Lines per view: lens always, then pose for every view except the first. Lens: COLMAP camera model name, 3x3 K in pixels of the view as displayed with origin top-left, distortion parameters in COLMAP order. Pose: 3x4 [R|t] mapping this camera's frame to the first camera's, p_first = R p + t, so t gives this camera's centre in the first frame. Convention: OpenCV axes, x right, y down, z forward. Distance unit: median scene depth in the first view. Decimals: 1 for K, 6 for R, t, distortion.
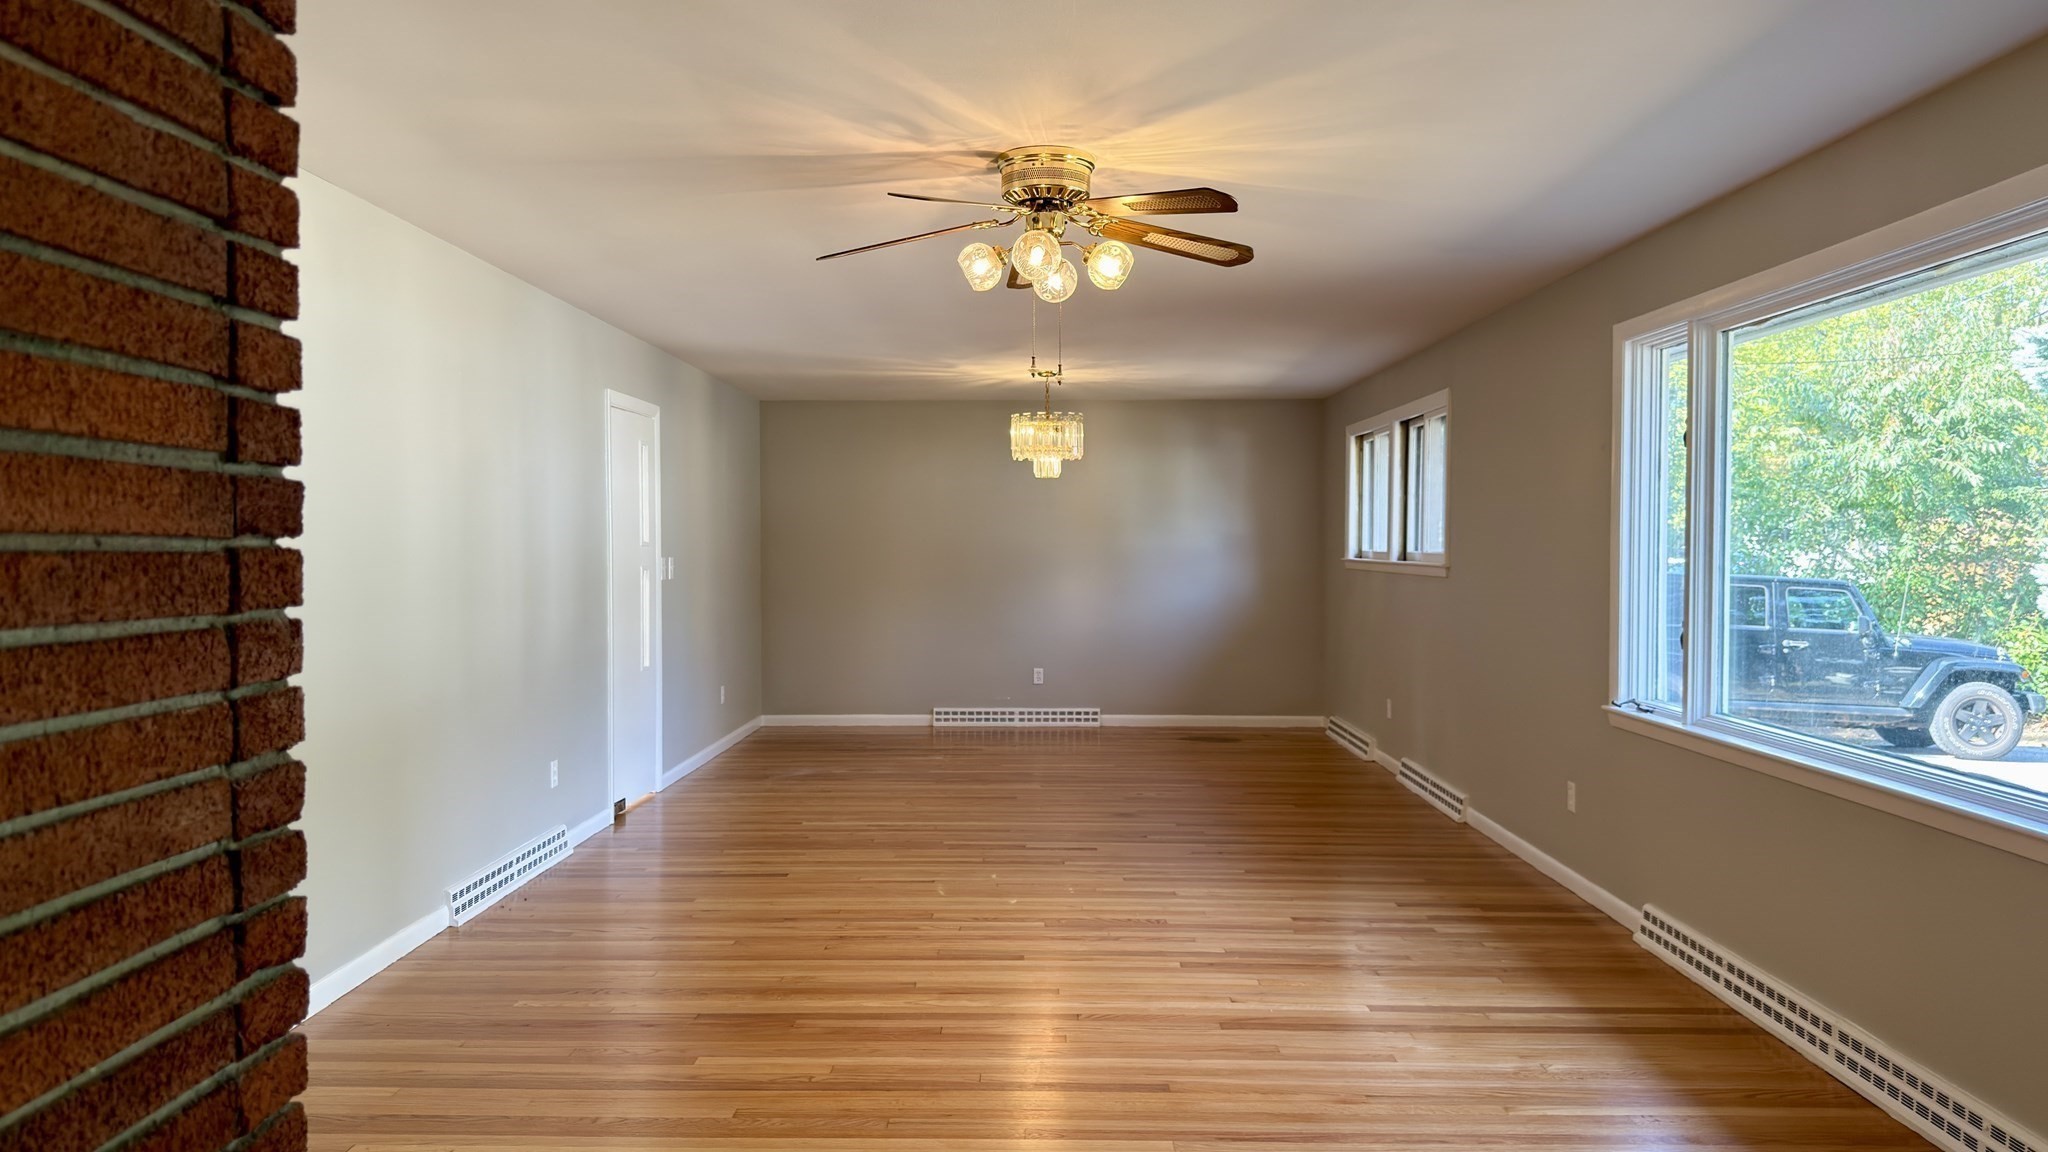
lens RADIAL K [[1423.9, 0, 1024.0], [0, 1423.9, 576.0], [0, 0, 1]] dist [0.122799, -0.174768]
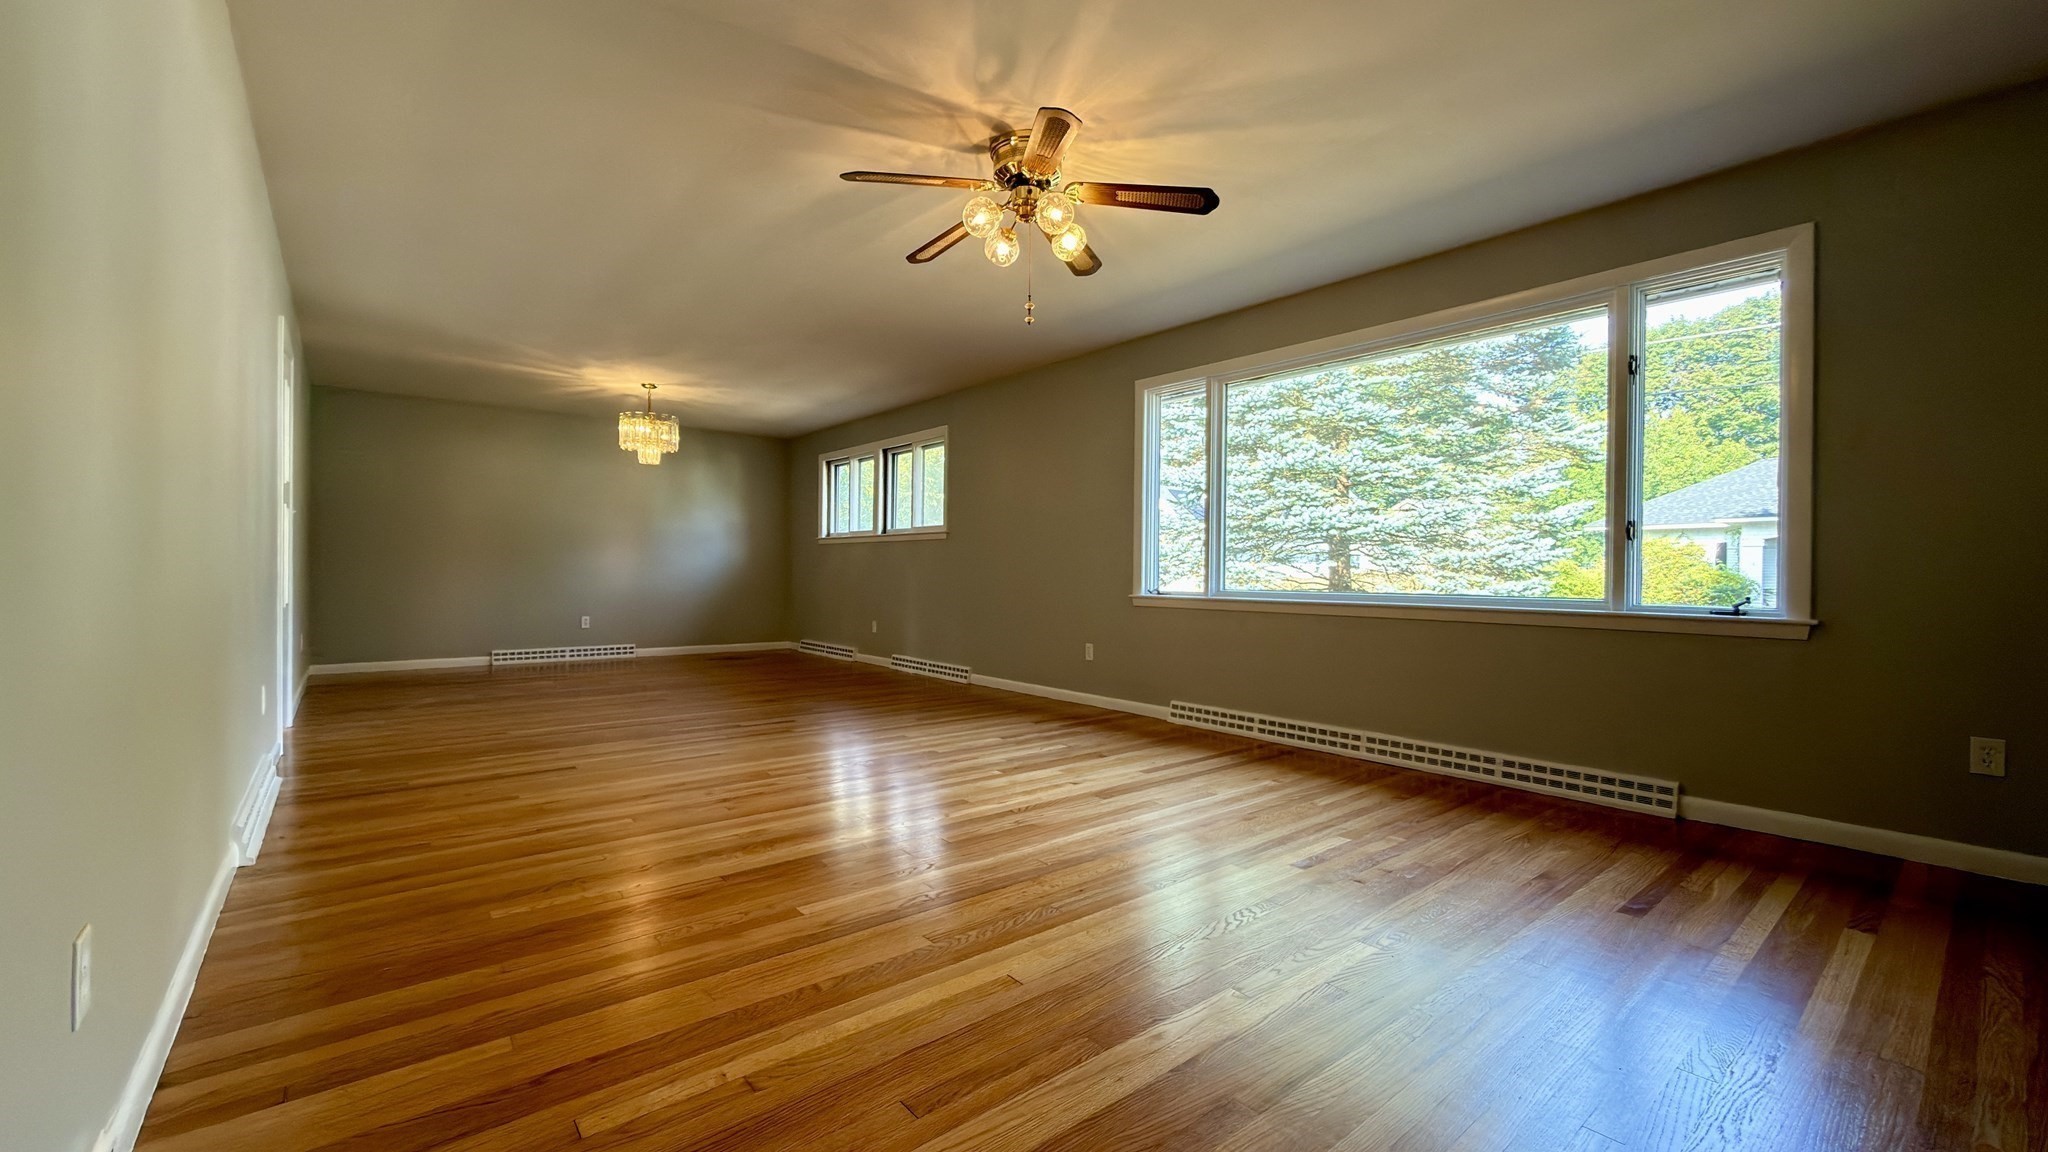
lens RADIAL K [[804.4, 0, 1042.2], [0, 804.4, 579.1], [0, 0, 1]] dist [0.000472, 0.000023]
pose [[0.763452, 0.000208, 0.645865, -0.207678], [0.003577, 0.999983, -0.004551, 0.048414], [-0.645855, 0.005785, 0.763438, 0.209866]]
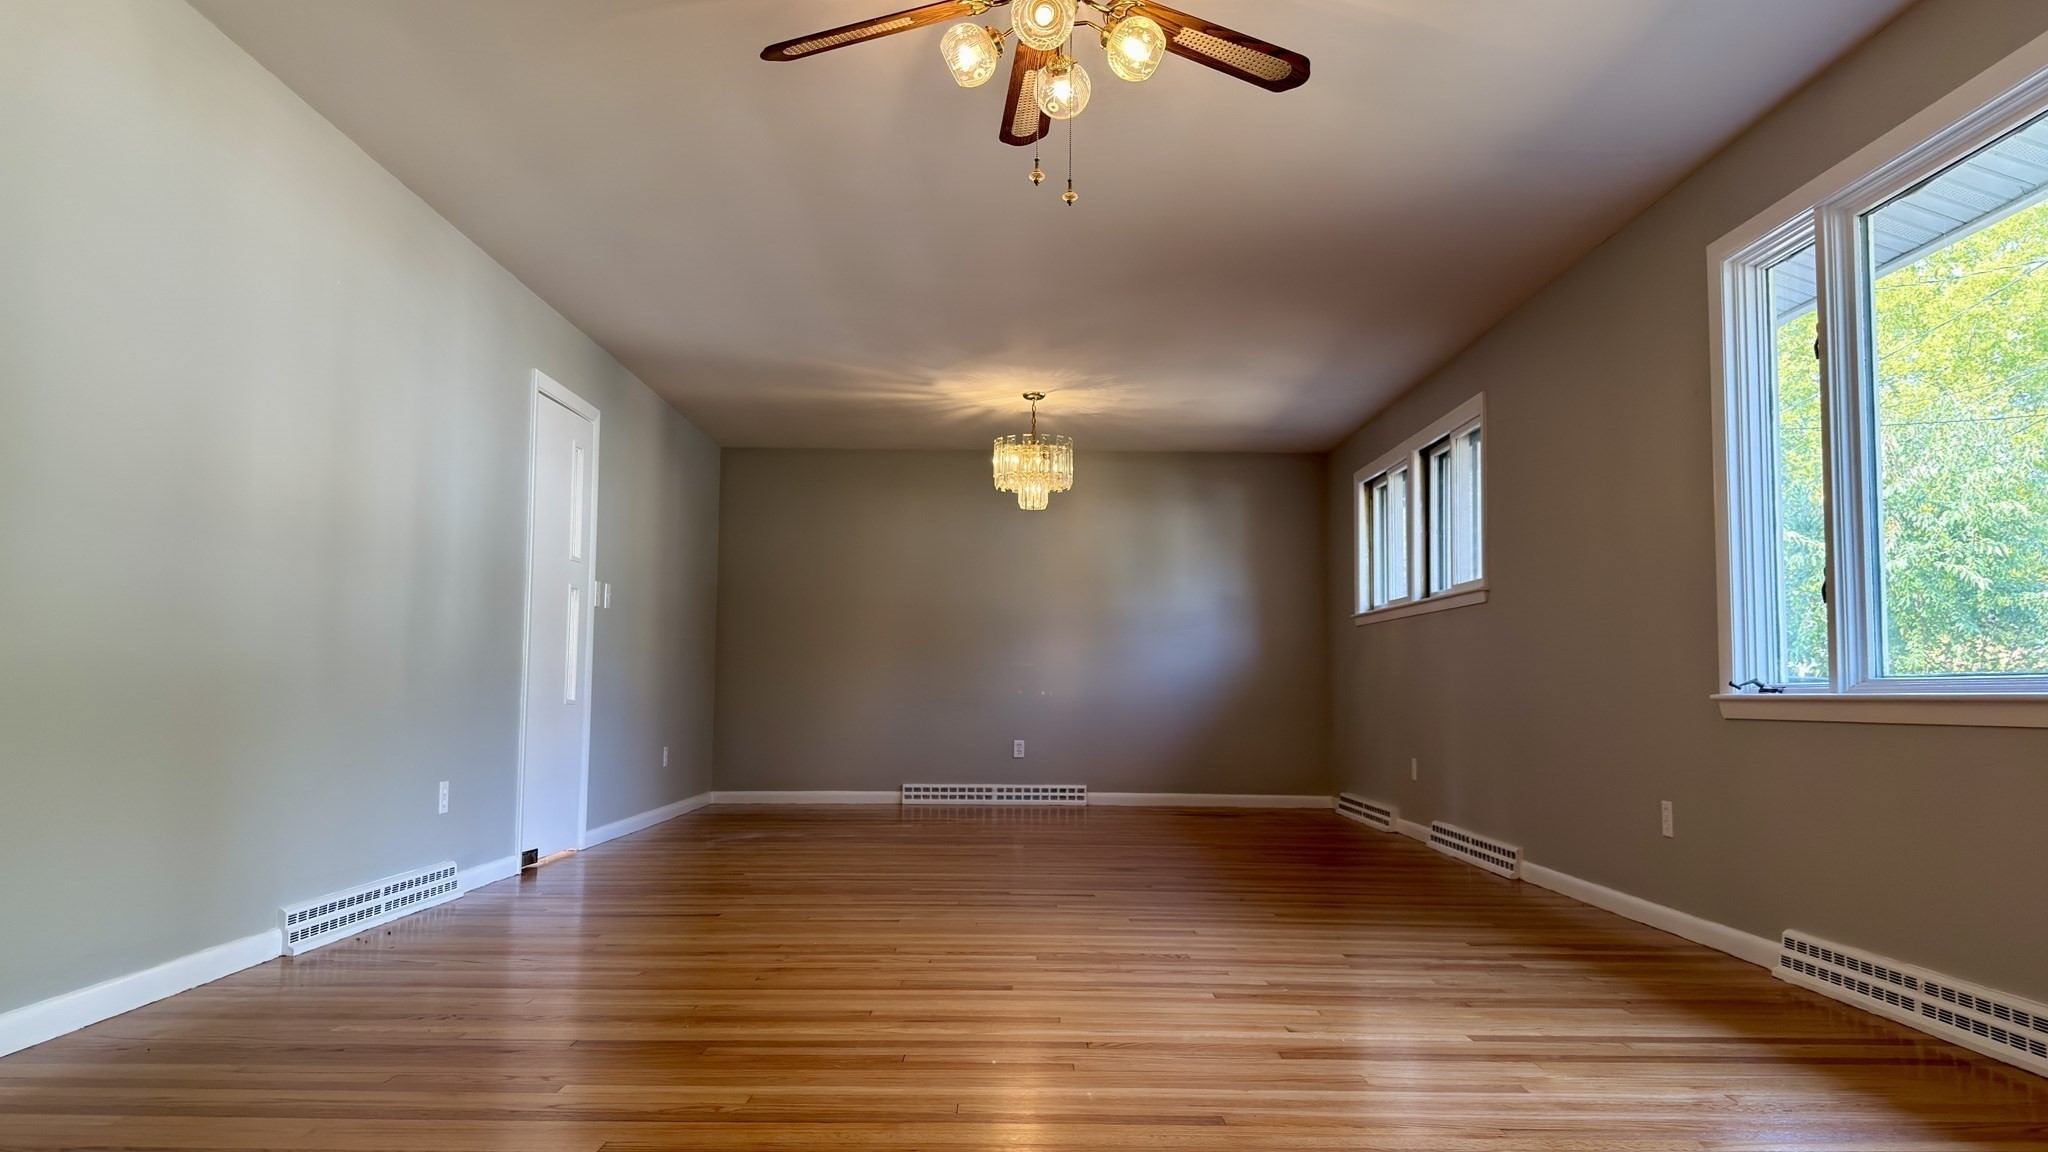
lens RADIAL K [[1423.9, 0, 1024.0], [0, 1423.9, 576.0], [0, 0, 1]] dist [0.122799, -0.174768]
pose [[0.999797, 0.008248, 0.018356, -0.005968], [-0.006408, 0.995152, -0.098144, 0.069193], [-0.019077, 0.098007, 0.995003, 0.115389]]
